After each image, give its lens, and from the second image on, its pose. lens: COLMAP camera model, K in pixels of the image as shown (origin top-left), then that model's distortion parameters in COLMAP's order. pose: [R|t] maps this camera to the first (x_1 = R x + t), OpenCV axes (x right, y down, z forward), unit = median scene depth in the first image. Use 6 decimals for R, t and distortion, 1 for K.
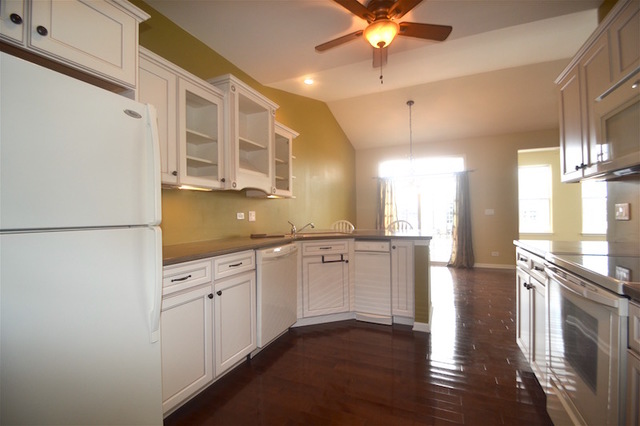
lens RADIAL K [[281.0, 0, 318.4], [0, 281.0, 214.0], [0, 0, 1]] dist [0.001448, -0.015406]
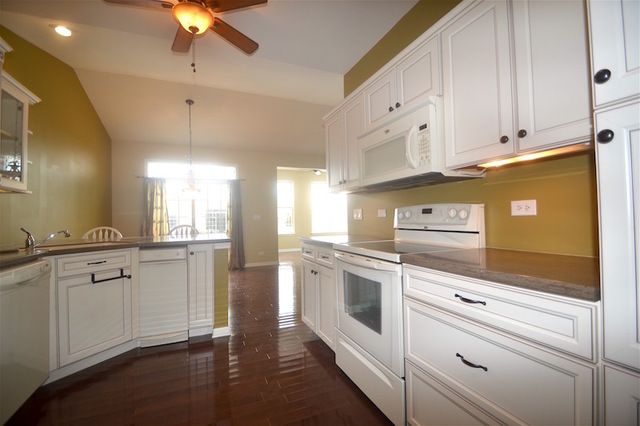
lens RADIAL K [[281.0, 0, 318.4], [0, 281.0, 214.0], [0, 0, 1]] dist [0.001448, -0.015406]
pose [[0.679934, 0.010818, 0.733194, -0.115749], [0.008292, 0.999714, -0.022440, 0.013880], [-0.733226, 0.021337, 0.679650, 0.069049]]
